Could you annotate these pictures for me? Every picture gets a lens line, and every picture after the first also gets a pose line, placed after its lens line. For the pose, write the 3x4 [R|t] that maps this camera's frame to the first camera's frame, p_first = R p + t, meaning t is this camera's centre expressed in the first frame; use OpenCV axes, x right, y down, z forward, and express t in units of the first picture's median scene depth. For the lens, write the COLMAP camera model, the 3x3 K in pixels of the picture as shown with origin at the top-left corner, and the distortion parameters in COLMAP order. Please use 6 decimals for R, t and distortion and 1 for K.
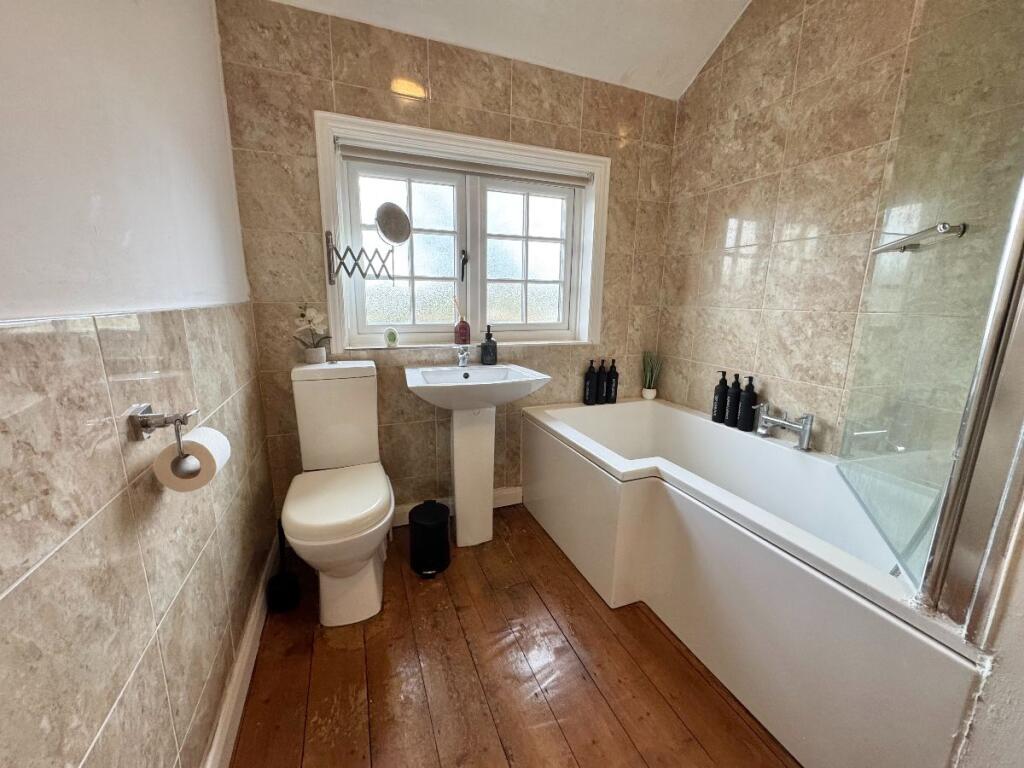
lens RADIAL K [[407.5, 0, 512.0], [0, 407.5, 384.0], [0, 0, 1]] dist [0.000141, 0.000068]
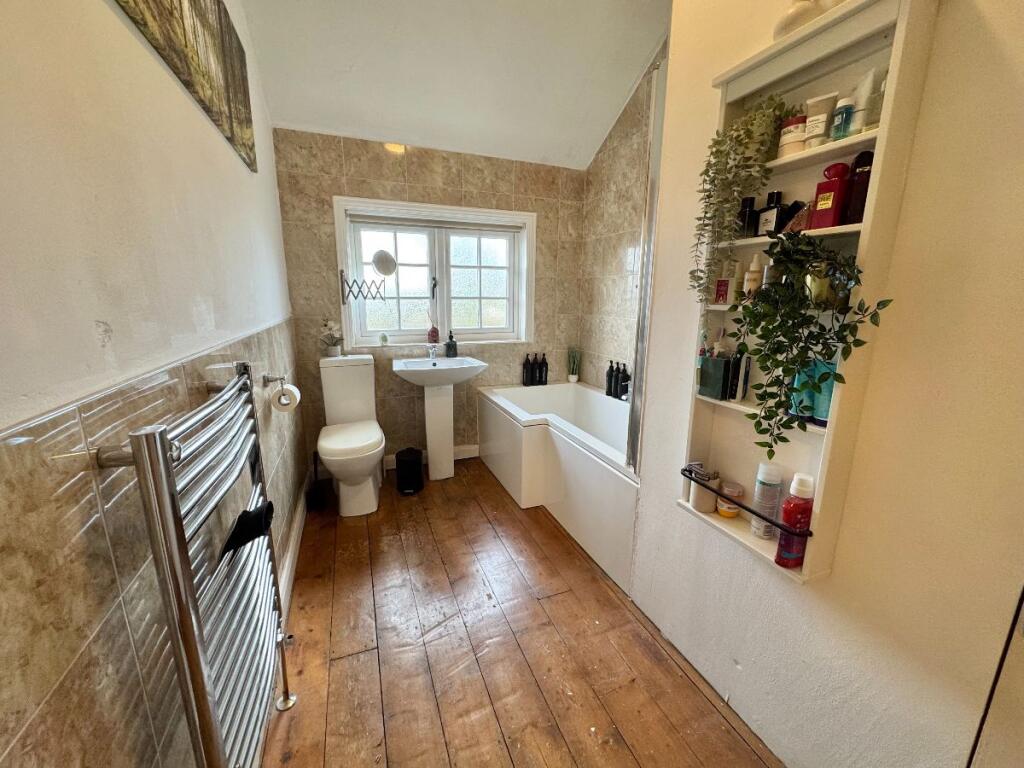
lens RADIAL K [[408.5, 0, 514.2], [0, 408.5, 382.9], [0, 0, 1]] dist [-0.000024, 0.000072]
pose [[0.999975, -0.007074, 0.000561, 0.174573], [0.007073, 0.999974, 0.001617, 0.045920], [-0.000572, -0.001613, 0.999999, -0.481771]]
